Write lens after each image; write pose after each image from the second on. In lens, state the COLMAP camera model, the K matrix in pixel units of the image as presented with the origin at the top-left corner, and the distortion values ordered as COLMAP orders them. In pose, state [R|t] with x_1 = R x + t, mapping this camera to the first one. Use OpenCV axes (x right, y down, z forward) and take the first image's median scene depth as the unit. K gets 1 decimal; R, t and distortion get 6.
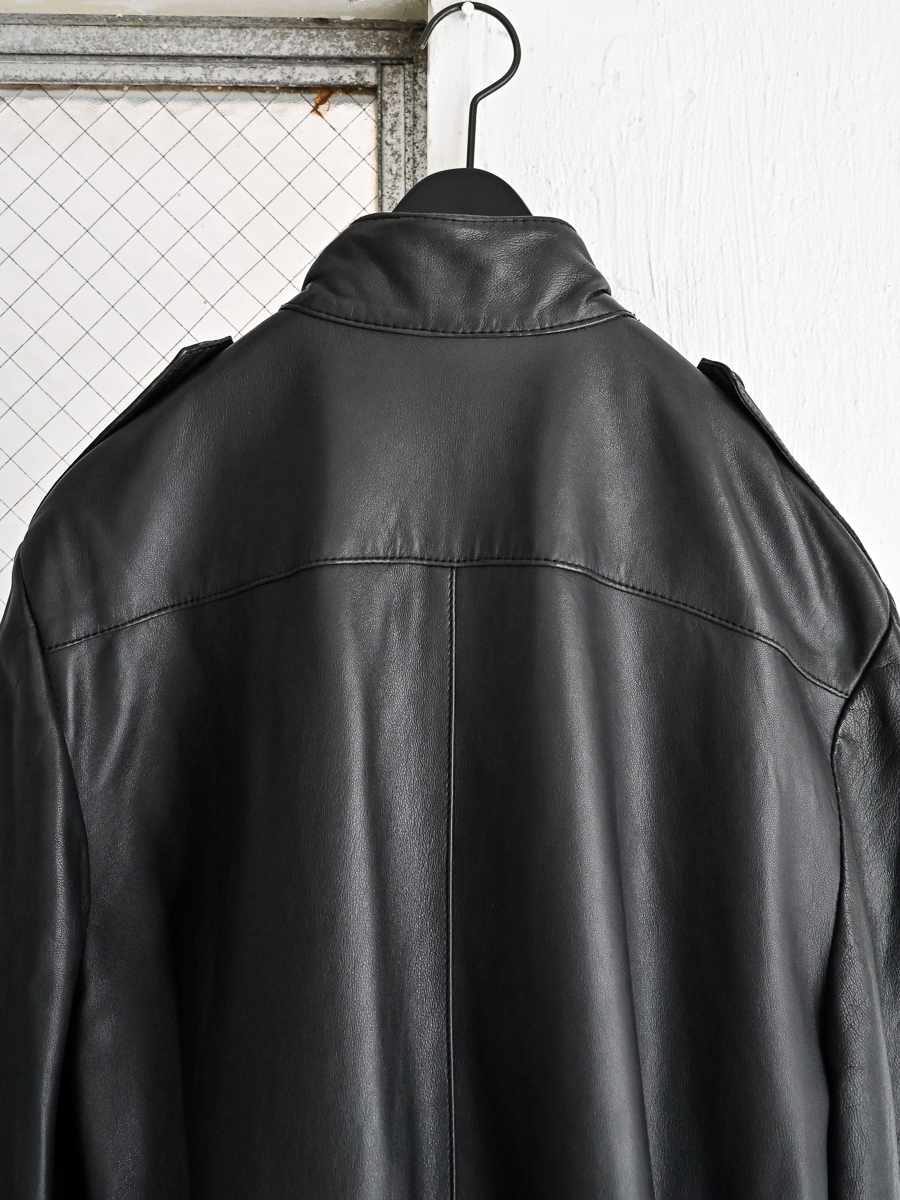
lens RADIAL K [[1442.8, 0, 449.9], [0, 1442.8, 669.6], [0, 0, 1]] dist [-0.008956, 0.007942]
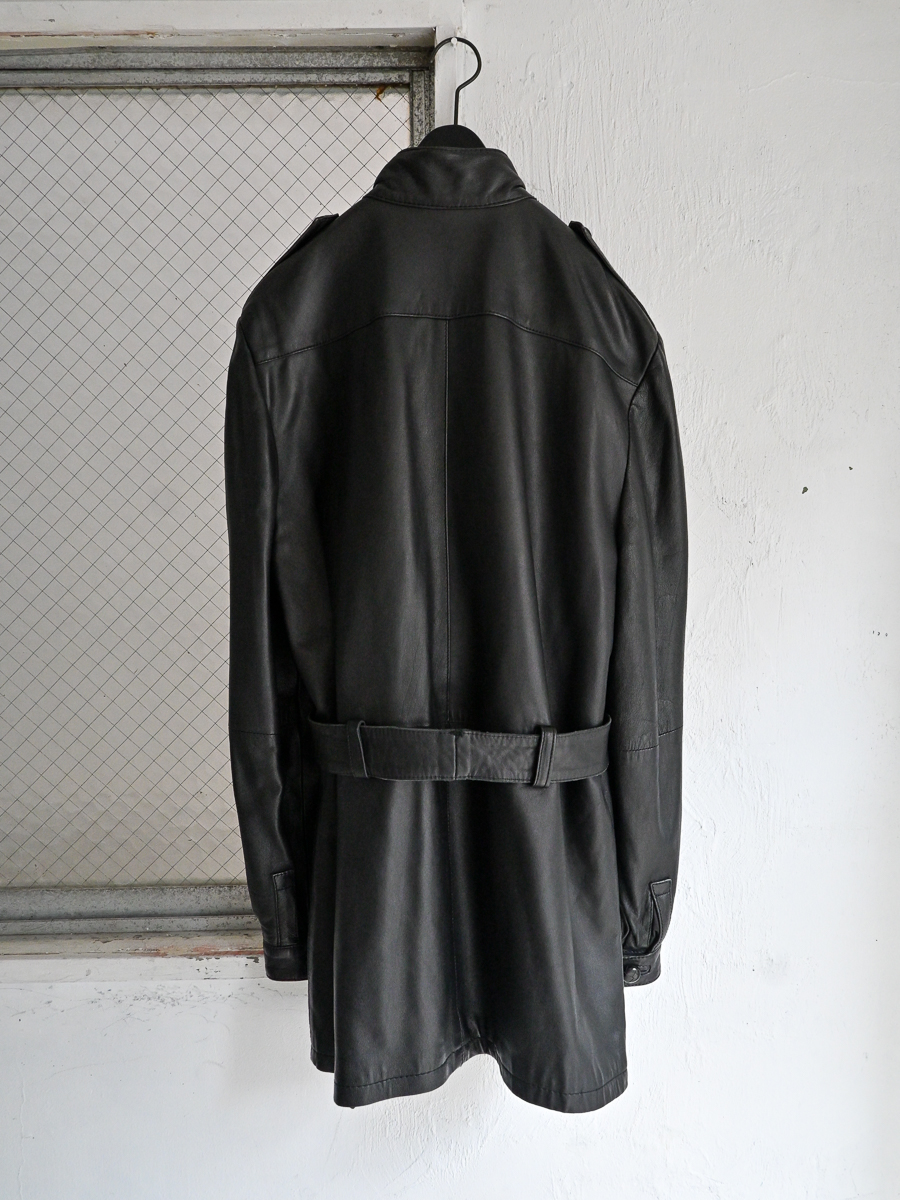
lens RADIAL K [[1194.1, 0, 465.2], [0, 1194.1, 715.1], [0, 0, 1]] dist [-0.003186, 0.002334]
pose [[0.999766, -0.006792, -0.020551, 0.049252], [0.008829, 0.994875, 0.100729, 0.264973], [0.019761, -0.100886, 0.994702, -0.644606]]
